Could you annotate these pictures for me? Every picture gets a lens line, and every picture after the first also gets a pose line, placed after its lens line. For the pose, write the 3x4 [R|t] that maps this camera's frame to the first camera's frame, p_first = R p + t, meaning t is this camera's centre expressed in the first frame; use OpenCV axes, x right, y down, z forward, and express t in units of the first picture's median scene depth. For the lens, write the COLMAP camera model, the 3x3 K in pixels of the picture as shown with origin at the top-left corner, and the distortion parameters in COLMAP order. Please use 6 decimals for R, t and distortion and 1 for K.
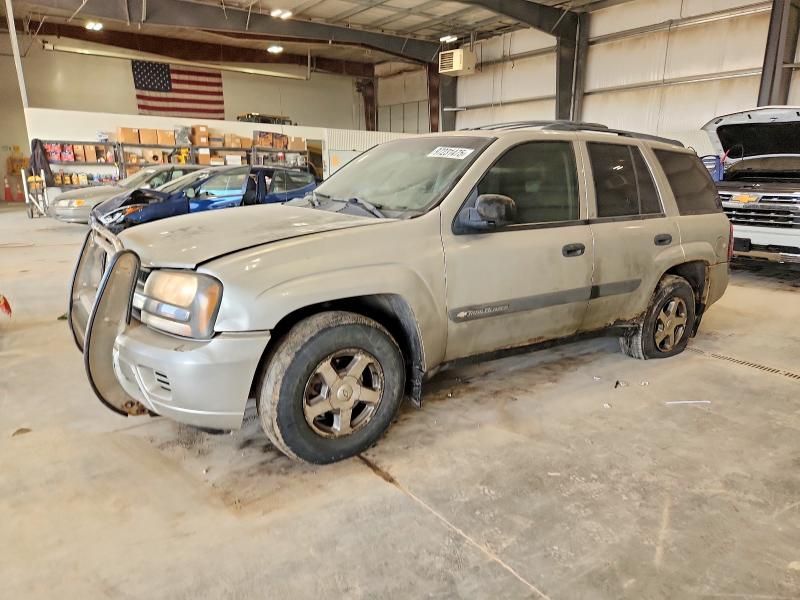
lens RADIAL K [[541.3, 0, 417.9], [0, 541.3, 310.2], [0, 0, 1]] dist [0.025430, -0.007040]
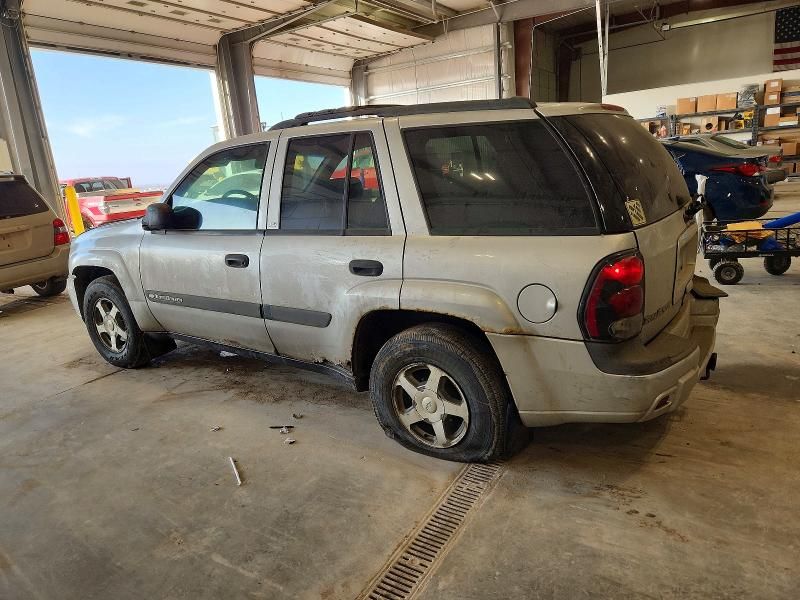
lens RADIAL K [[548.7, 0, 400.0], [0, 548.7, 300.0], [0, 0, 1]] dist [0.008924, 0.003469]
pose [[0.336951, 0.191757, -0.921788, 0.964103], [-0.150922, 0.977381, 0.148154, -0.172032], [0.929347, 0.089198, 0.358270, 0.699106]]
